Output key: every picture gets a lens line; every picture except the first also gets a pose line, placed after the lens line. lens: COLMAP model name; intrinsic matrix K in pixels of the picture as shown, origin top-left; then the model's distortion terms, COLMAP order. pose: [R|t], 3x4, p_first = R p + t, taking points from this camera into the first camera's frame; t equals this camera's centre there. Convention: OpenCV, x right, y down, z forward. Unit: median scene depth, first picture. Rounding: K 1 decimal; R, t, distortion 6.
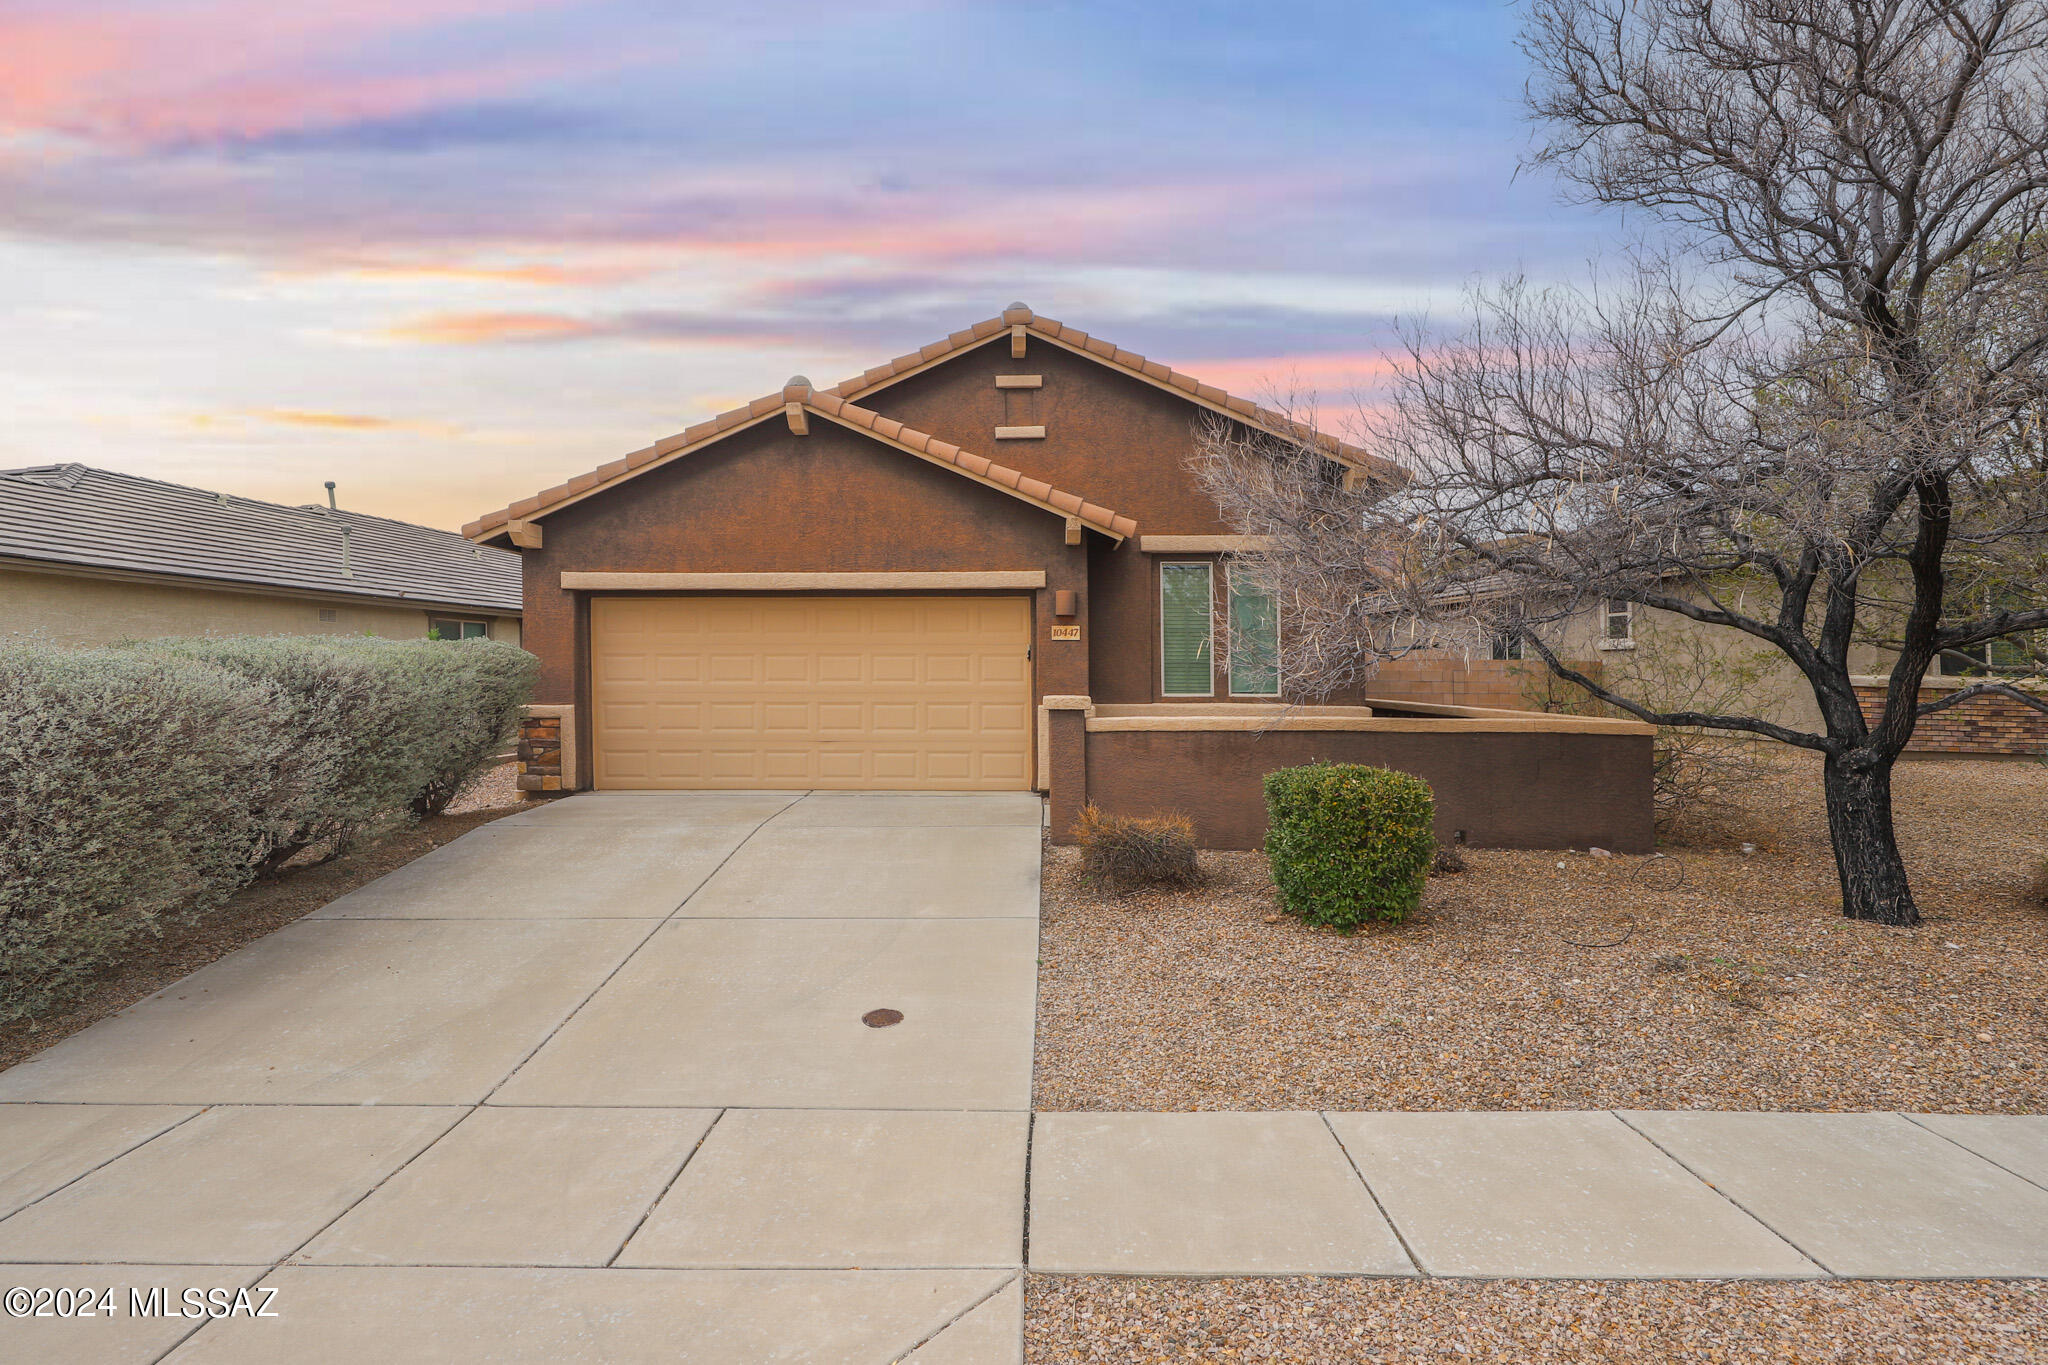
lens RADIAL K [[1081.0, 0, 1023.7], [0, 1081.0, 659.9], [0, 0, 1]] dist [0.016816, -0.003382]
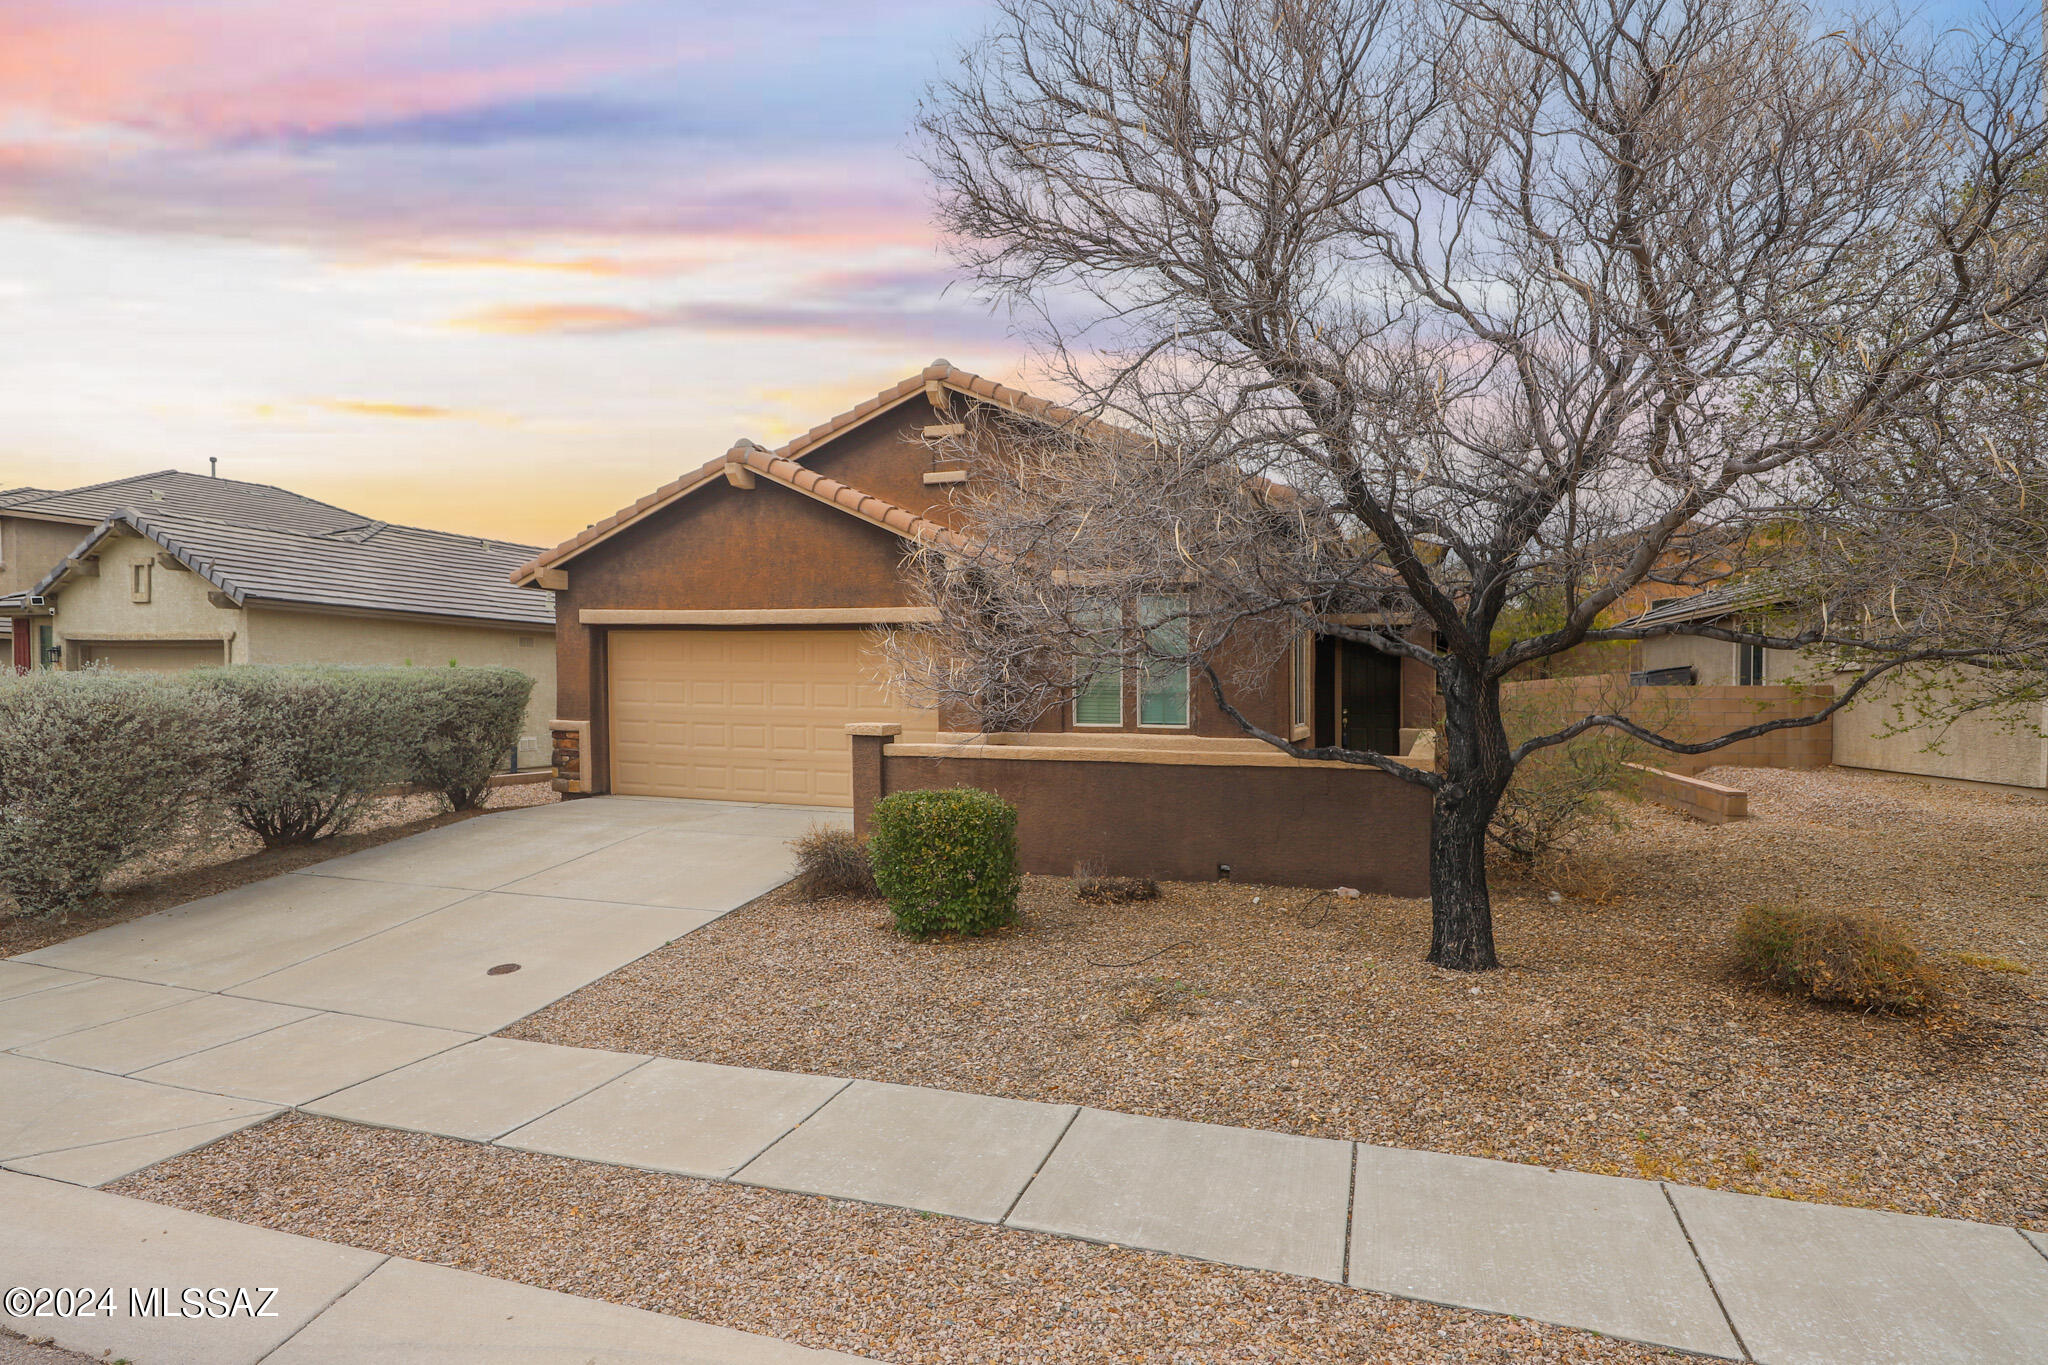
lens RADIAL K [[1130.7, 0, 1032.5], [0, 1130.7, 640.9], [0, 0, 1]] dist [-0.041004, 0.000723]
pose [[0.961737, 0.002439, -0.273963, 0.412862], [-0.012813, 0.999267, -0.036083, -0.008672], [0.273674, 0.038213, 0.961063, -0.055321]]
